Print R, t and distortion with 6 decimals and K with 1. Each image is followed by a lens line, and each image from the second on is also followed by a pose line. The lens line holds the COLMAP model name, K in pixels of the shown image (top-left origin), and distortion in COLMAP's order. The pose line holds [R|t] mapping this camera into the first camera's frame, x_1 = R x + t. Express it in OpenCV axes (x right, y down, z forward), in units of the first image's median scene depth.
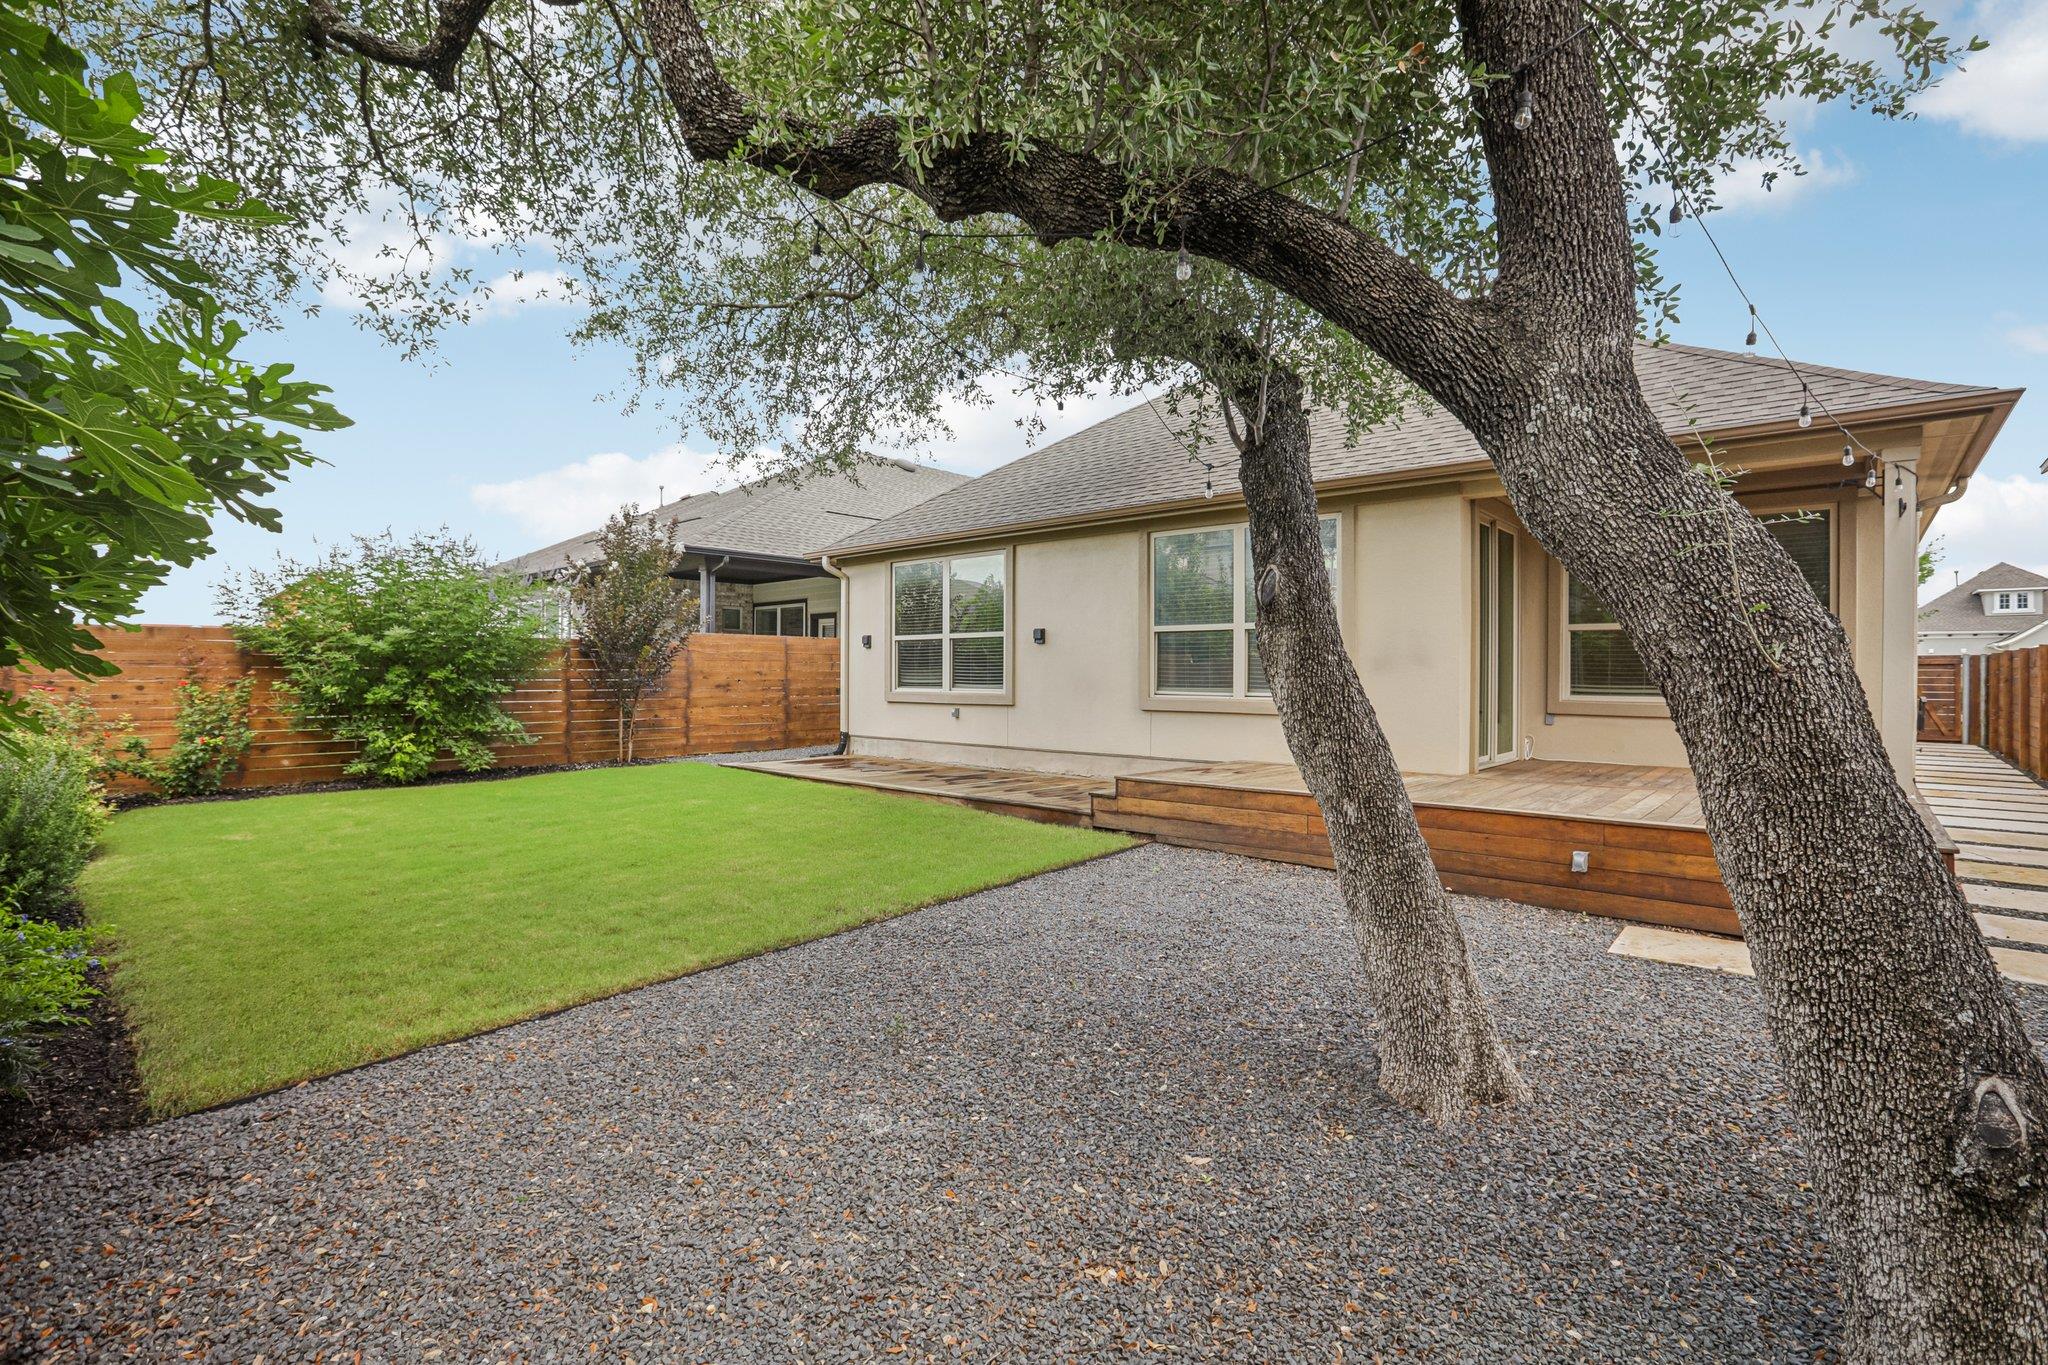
lens RADIAL K [[917.3, 0, 1029.8], [0, 917.3, 679.4], [0, 0, 1]] dist [0.001450, -0.000621]
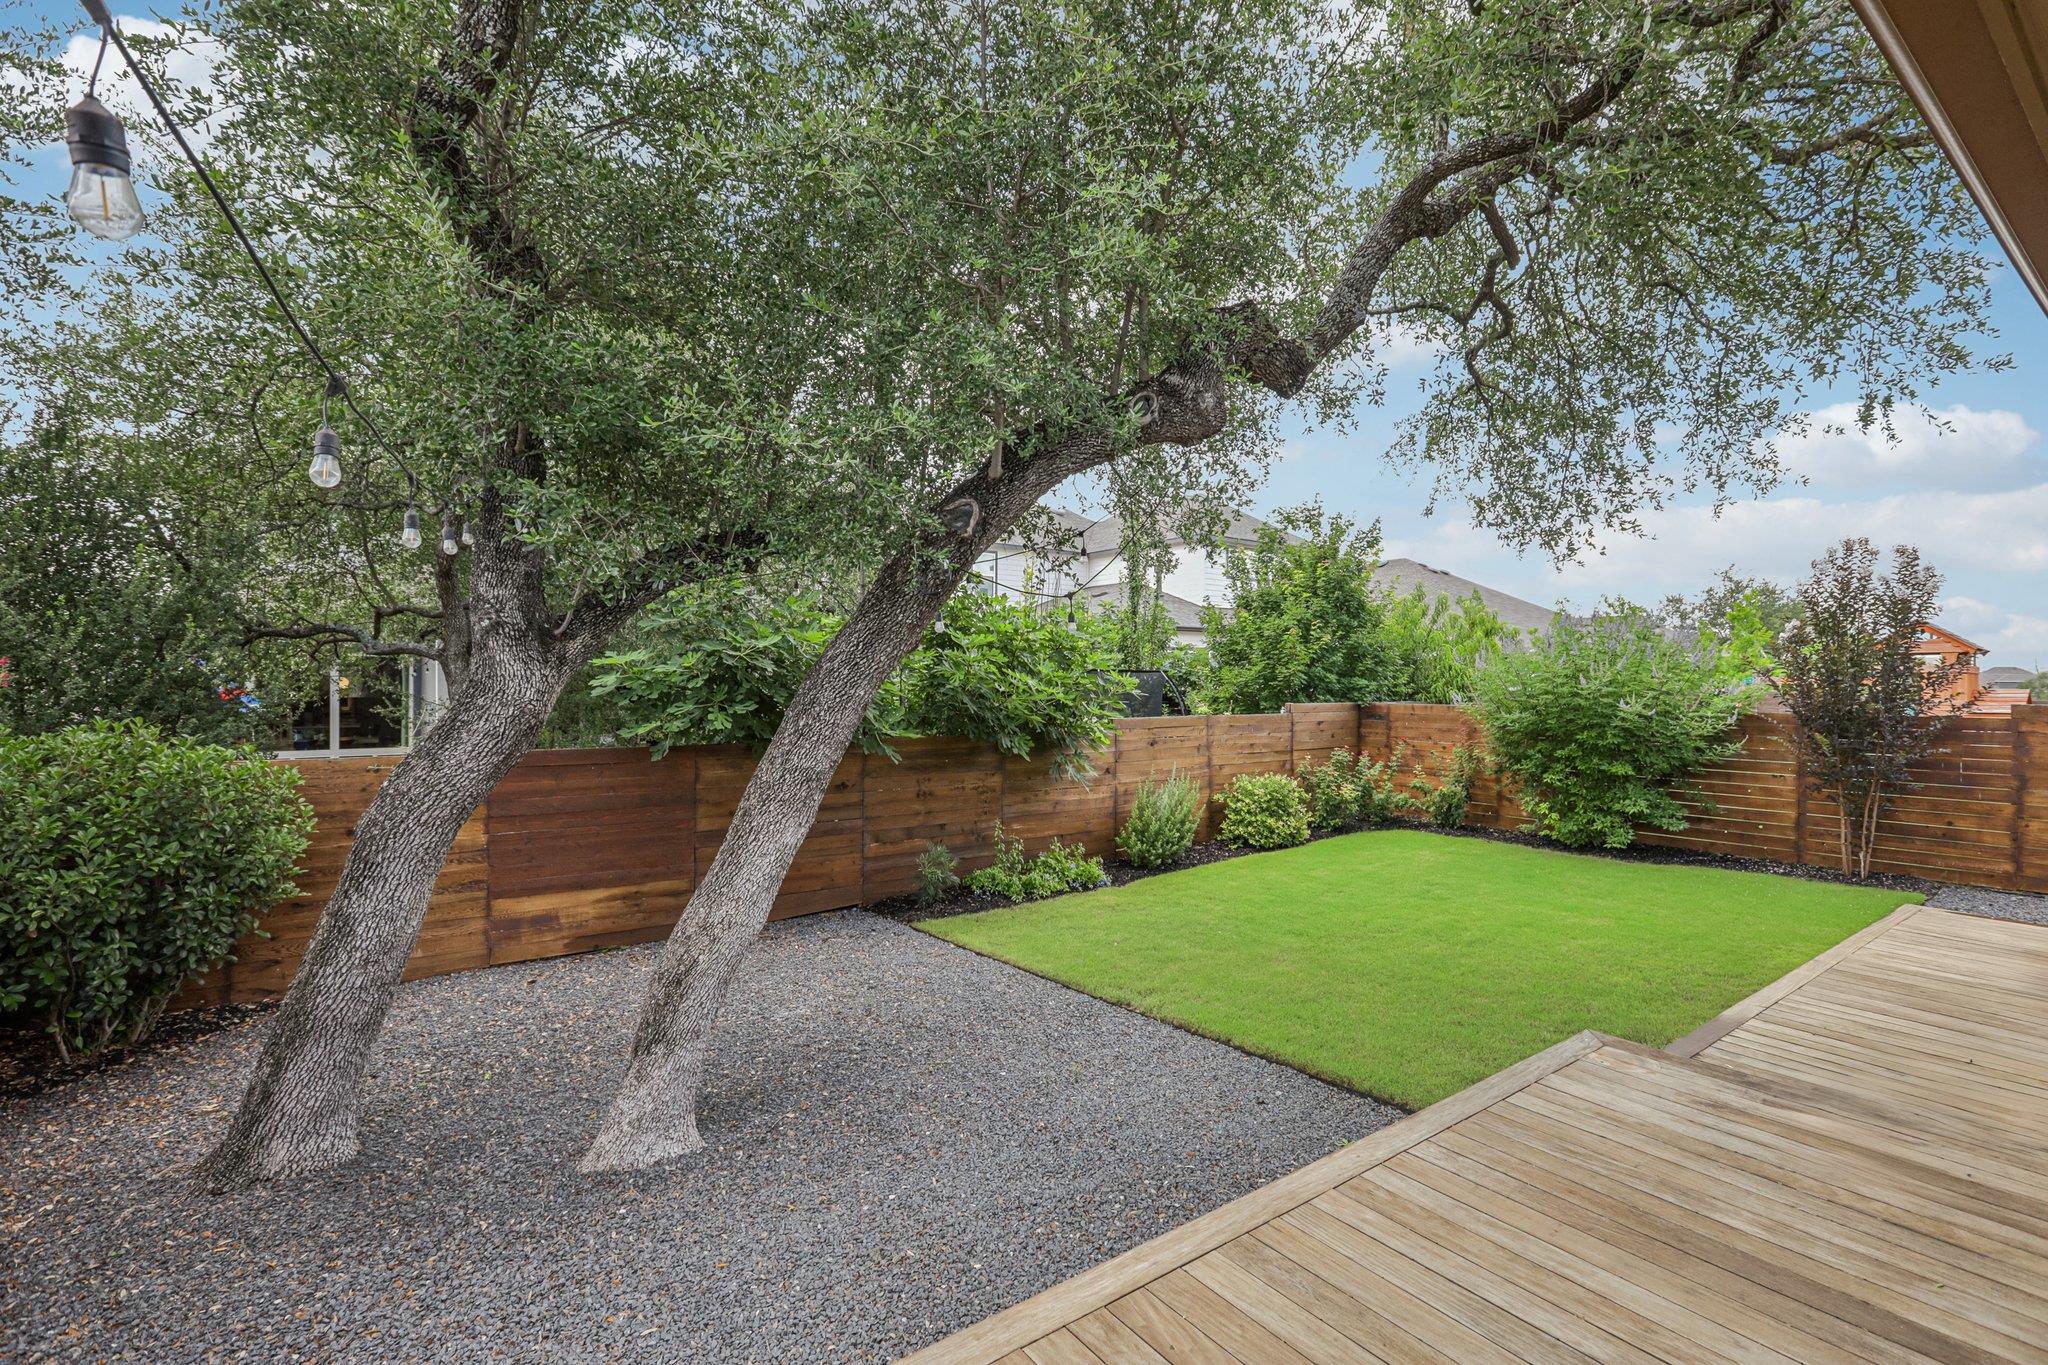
lens RADIAL K [[917.3, 0, 1029.8], [0, 917.3, 679.4], [0, 0, 1]] dist [0.001450, -0.000621]
pose [[-0.210309, -0.006051, -0.977616, 0.455959], [-0.000048, 0.999981, -0.006179, -0.070106], [0.977635, -0.001253, -0.210305, 0.499470]]
